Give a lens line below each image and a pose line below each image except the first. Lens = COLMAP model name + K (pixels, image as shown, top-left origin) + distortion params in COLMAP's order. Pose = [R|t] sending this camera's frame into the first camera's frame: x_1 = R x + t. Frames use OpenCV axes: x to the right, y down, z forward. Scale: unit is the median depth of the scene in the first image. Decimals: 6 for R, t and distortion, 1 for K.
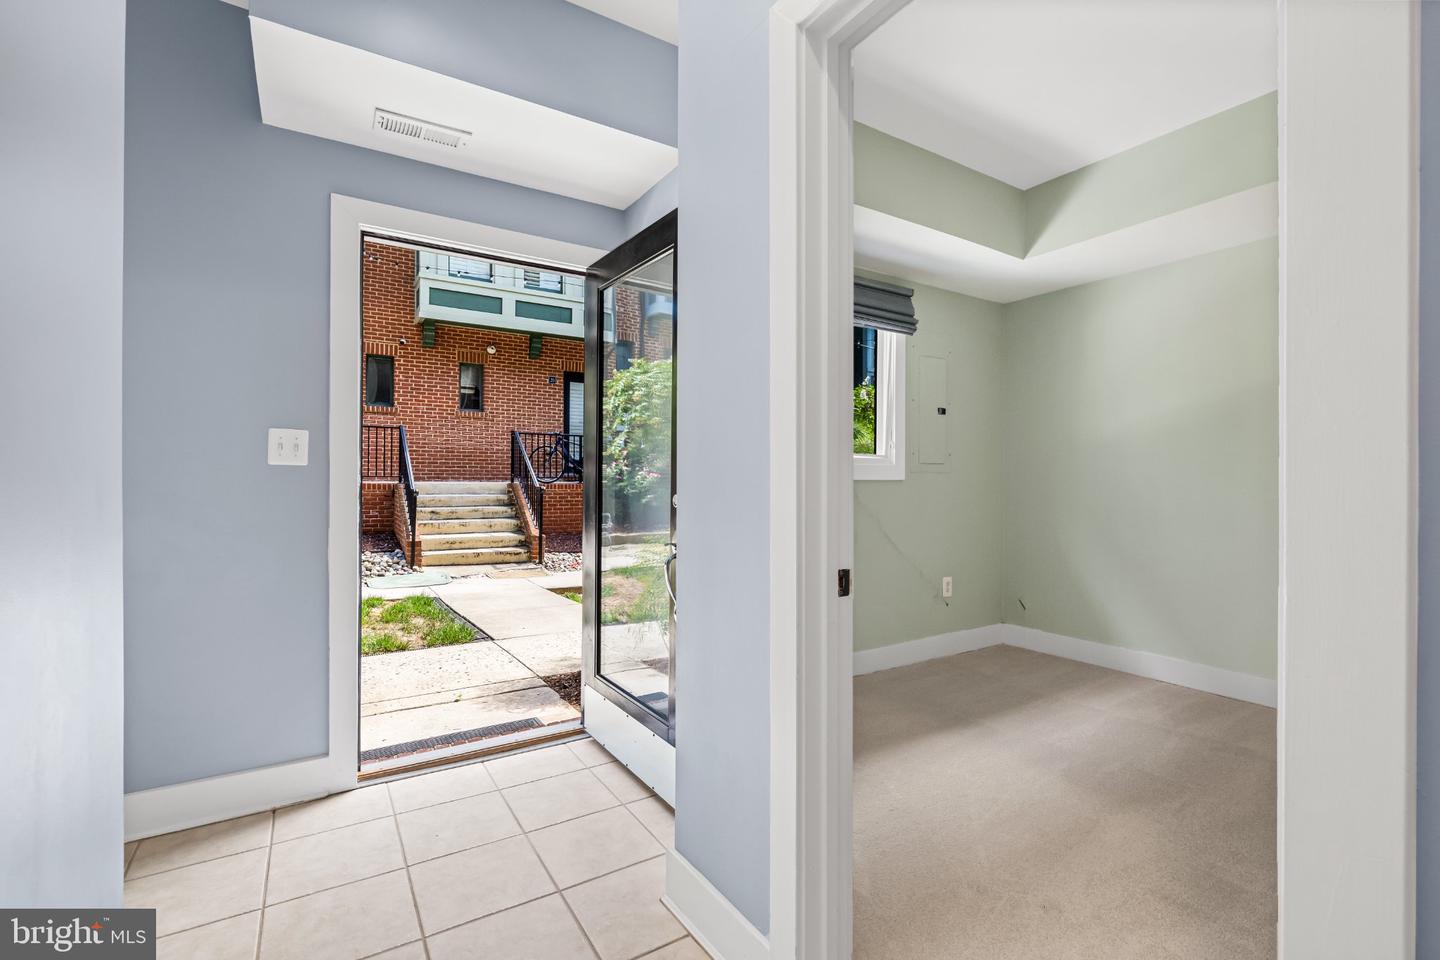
lens RADIAL K [[648.9, 0, 720.0], [0, 648.9, 480.0], [0, 0, 1]] dist [0.000888, 0.000123]
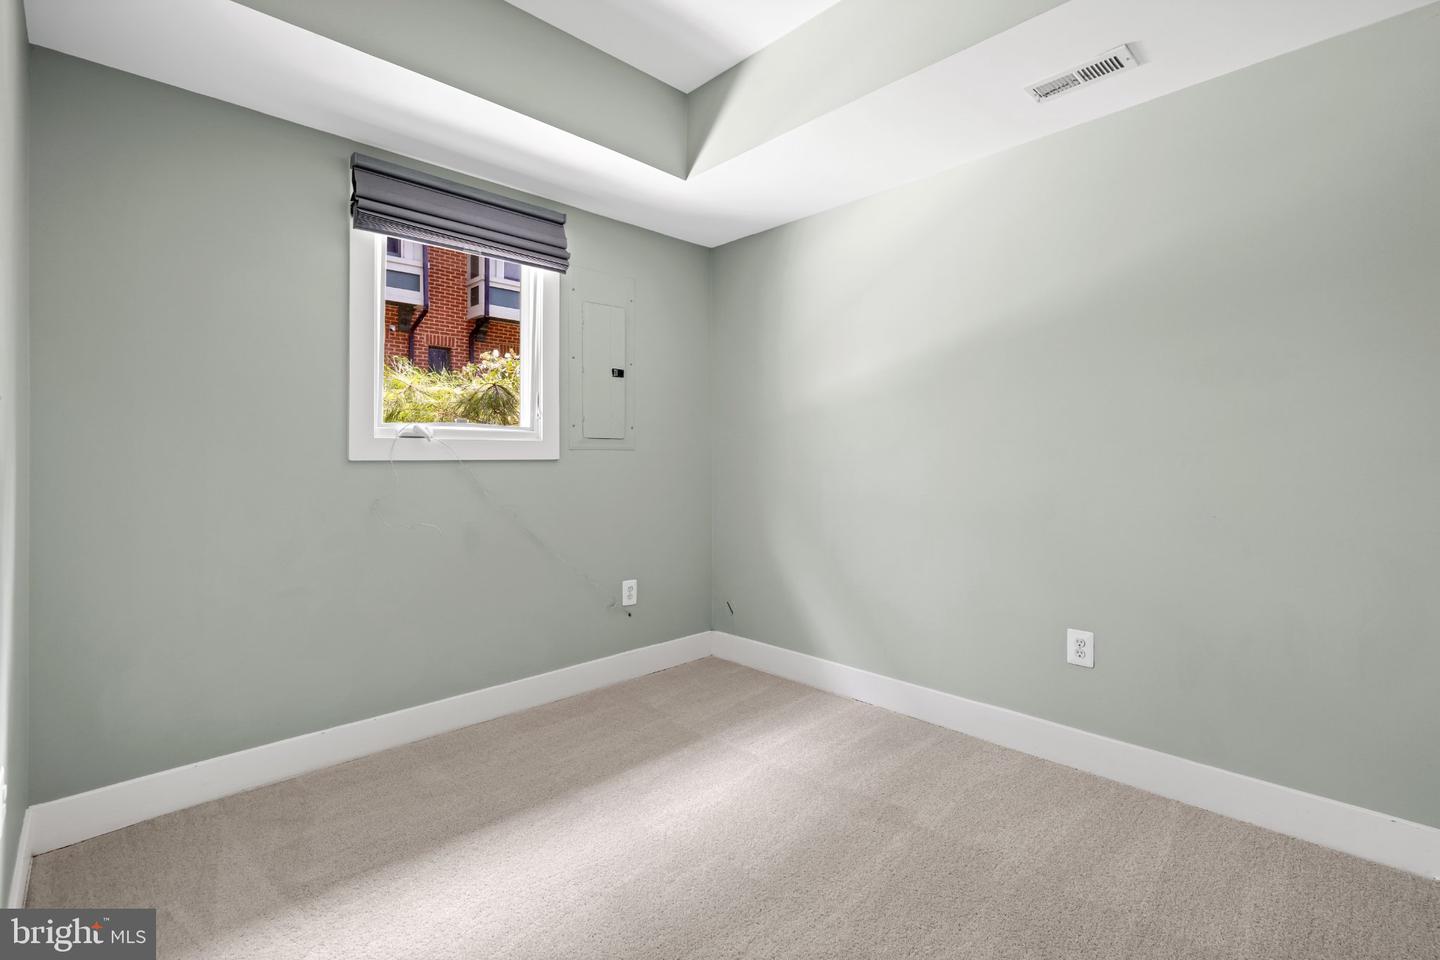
lens RADIAL K [[654.0, 0, 717.8], [0, 654.0, 450.0], [0, 0, 1]] dist [-0.000605, 0.000084]
pose [[0.980508, -0.003660, 0.196446, 0.319935], [0.006120, 0.999910, -0.011919, -0.000980], [-0.196385, 0.012889, 0.980442, 0.197480]]
